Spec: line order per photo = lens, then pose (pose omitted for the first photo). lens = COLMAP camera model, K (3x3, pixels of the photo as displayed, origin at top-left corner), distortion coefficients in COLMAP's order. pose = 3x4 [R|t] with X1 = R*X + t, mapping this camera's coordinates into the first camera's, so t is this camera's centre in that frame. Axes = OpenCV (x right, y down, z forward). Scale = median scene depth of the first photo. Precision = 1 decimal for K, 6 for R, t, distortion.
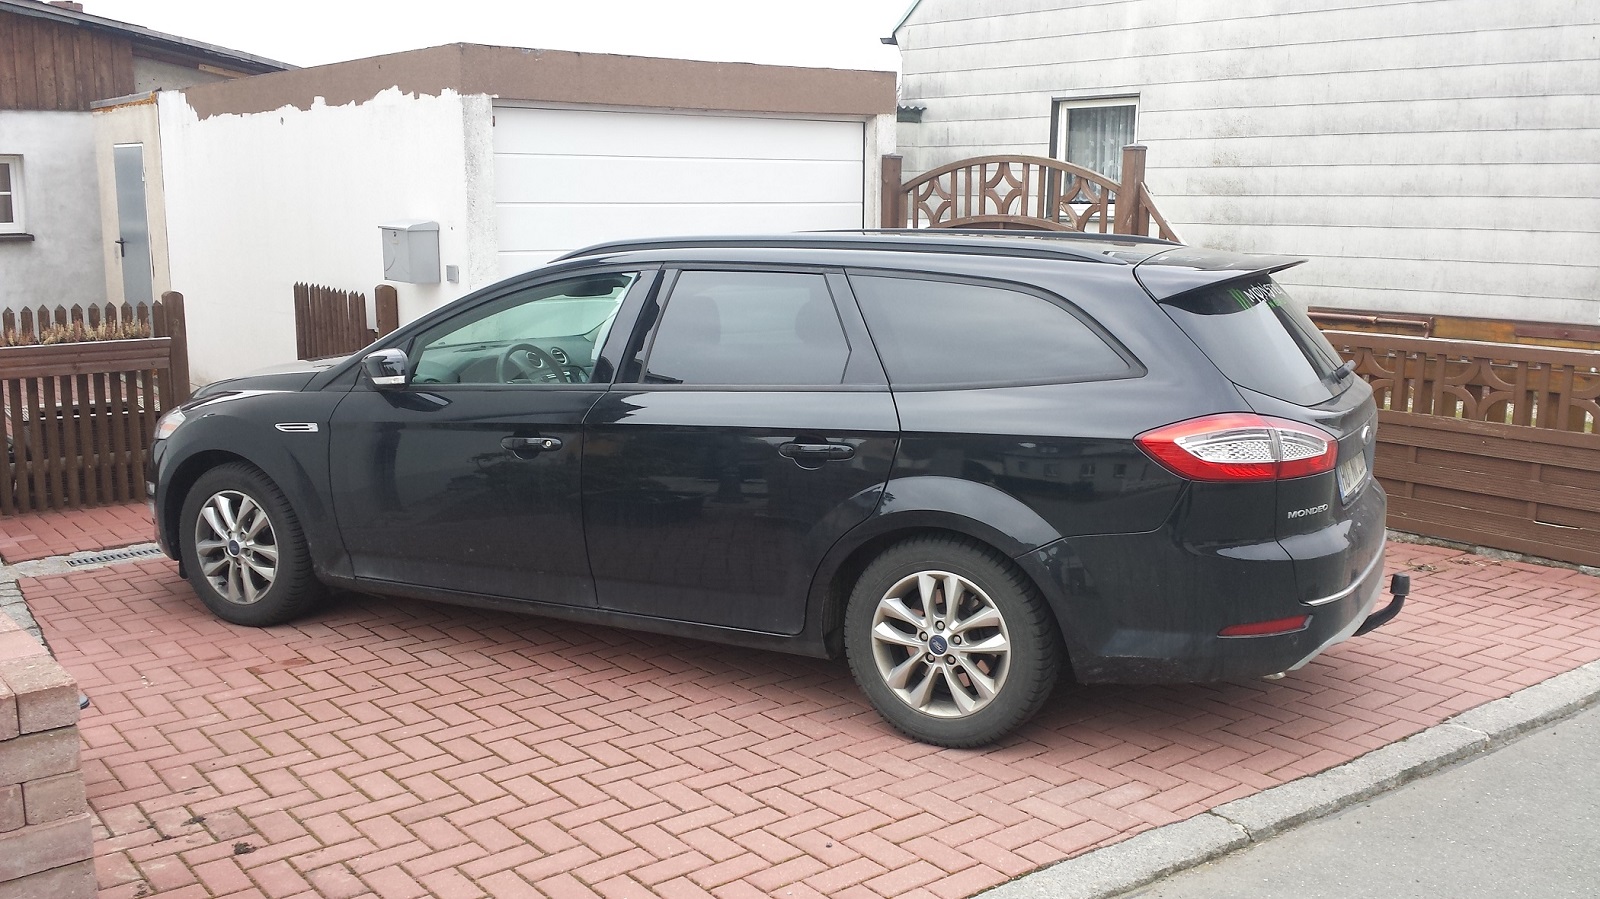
lens RADIAL K [[1492.8, 0, 813.9], [0, 1492.8, 449.9], [0, 0, 1]] dist [0.151962, -0.327806]
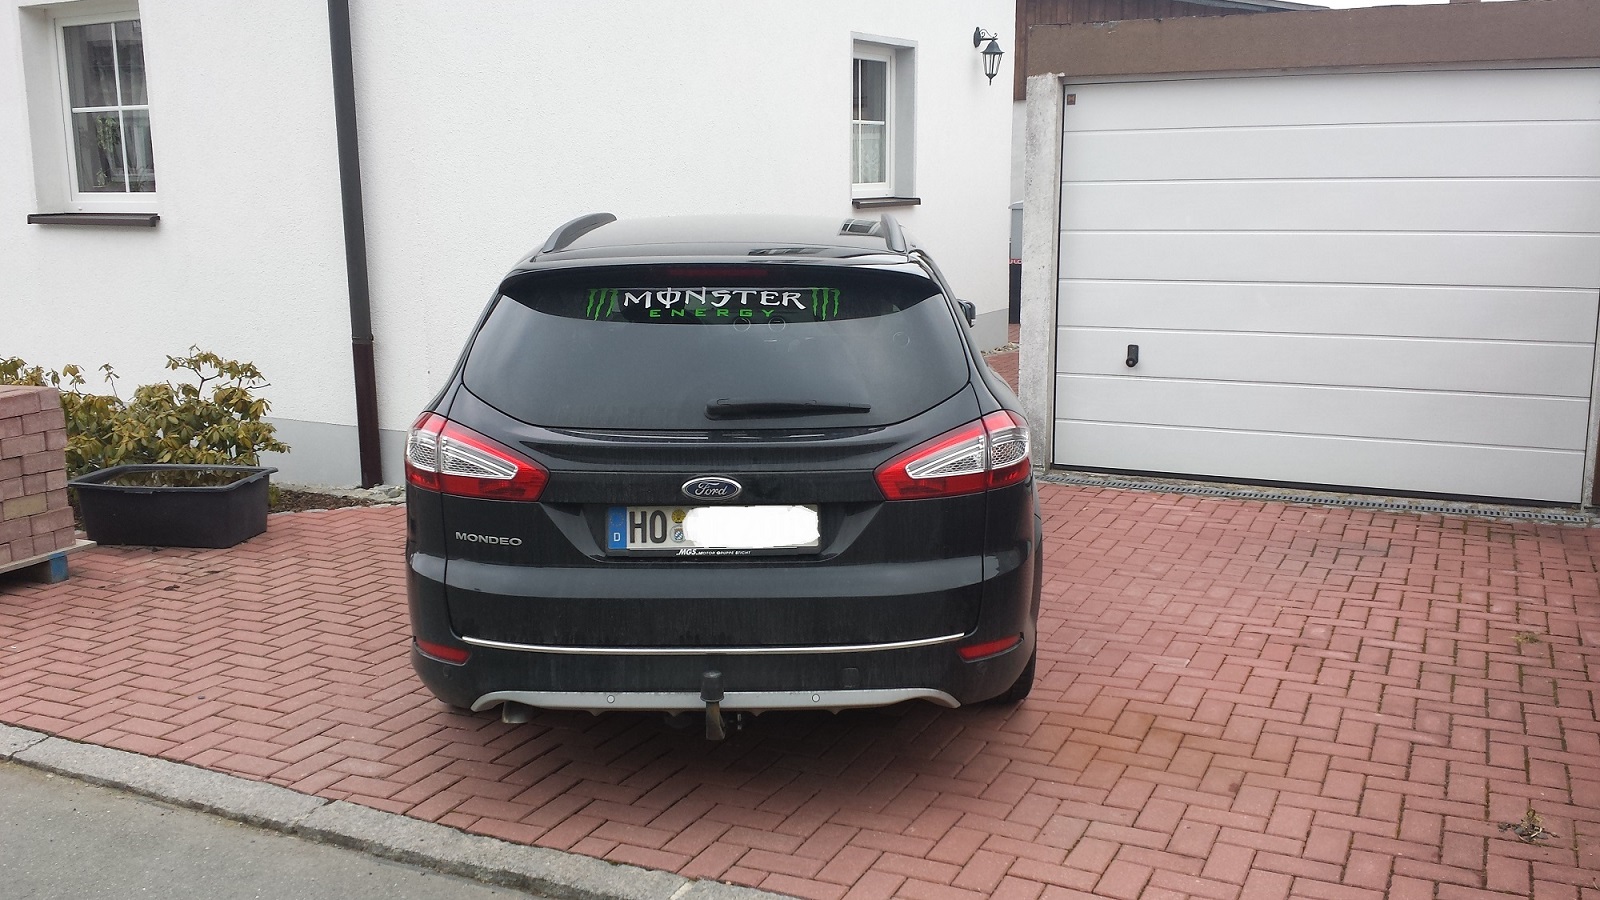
lens RADIAL K [[1492.8, 0, 813.9], [0, 1492.8, 450.4], [0, 0, 1]] dist [0.151962, -0.327806]
pose [[0.450348, 0.158607, -0.878653, 1.221753], [-0.142921, 0.984212, 0.104408, -0.134032], [0.881340, 0.078558, 0.465906, 0.783862]]
